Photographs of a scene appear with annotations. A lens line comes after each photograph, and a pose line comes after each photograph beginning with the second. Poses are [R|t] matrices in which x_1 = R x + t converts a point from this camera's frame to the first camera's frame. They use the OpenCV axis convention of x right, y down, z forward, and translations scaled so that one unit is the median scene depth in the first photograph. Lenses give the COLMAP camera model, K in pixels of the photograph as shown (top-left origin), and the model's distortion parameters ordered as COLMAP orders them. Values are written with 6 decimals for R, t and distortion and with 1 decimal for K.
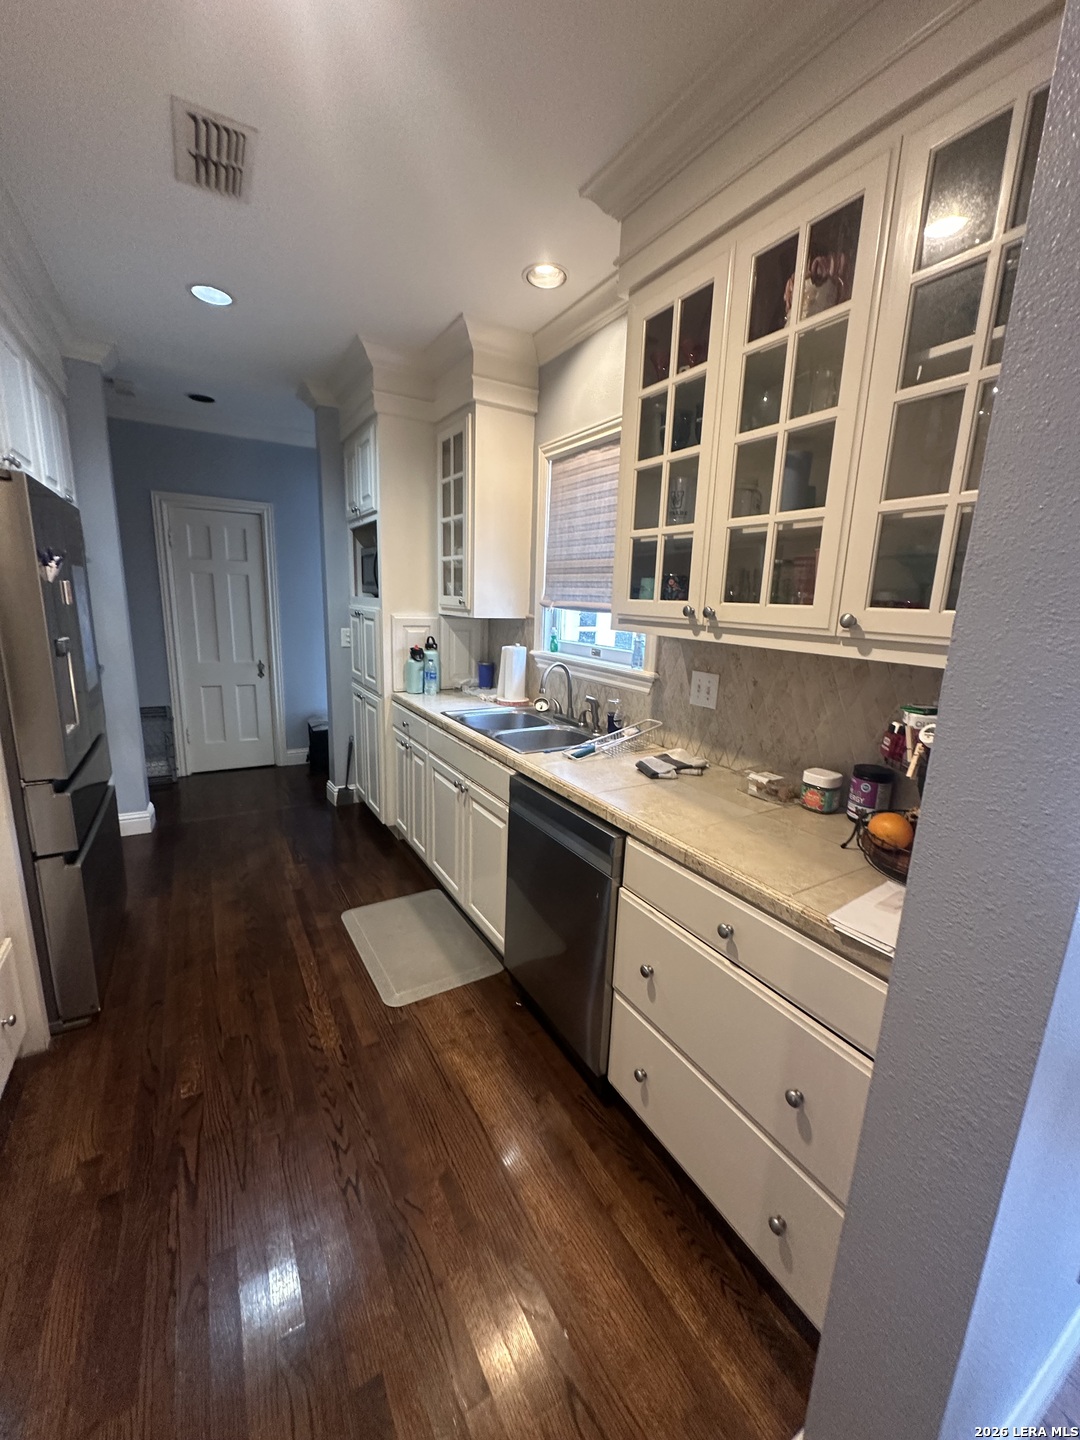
lens RADIAL K [[573.4, 0, 540.0], [0, 573.4, 719.7], [0, 0, 1]] dist [-0.004124, -0.000003]
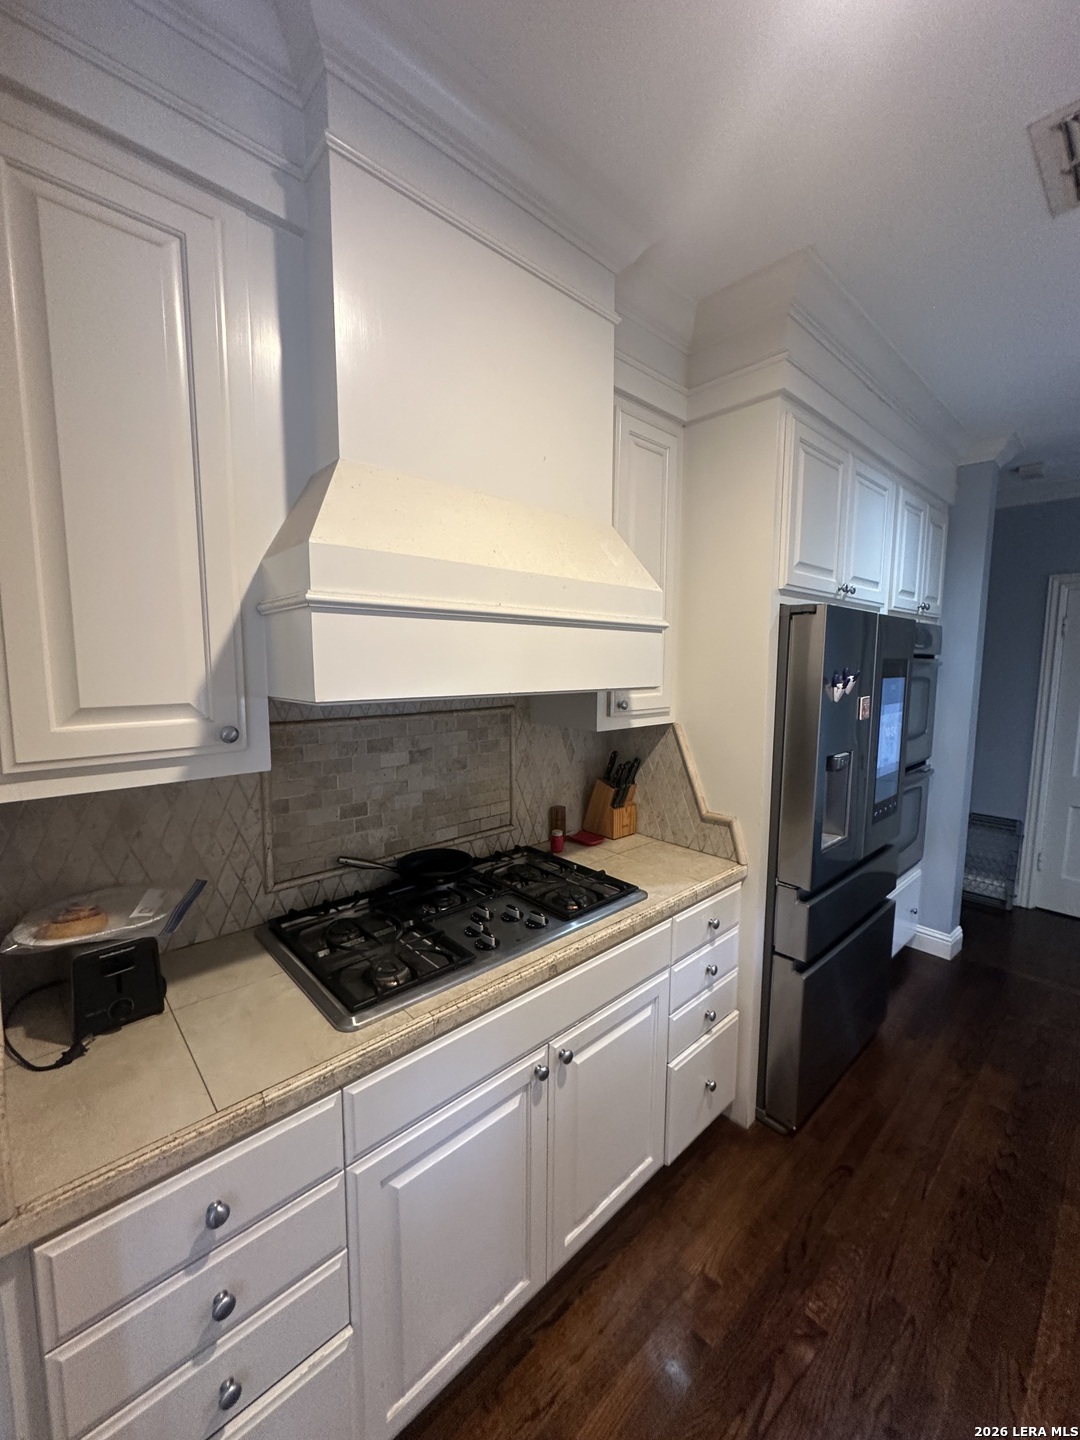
lens RADIAL K [[573.4, 0, 539.0], [0, 573.4, 718.0], [0, 0, 1]] dist [-0.004124, -0.000003]
pose [[0.208675, 0.074531, -0.975141, 0.025701], [-0.205902, 0.978091, 0.030695, -0.082478], [0.956065, 0.194378, 0.219449, 0.163300]]
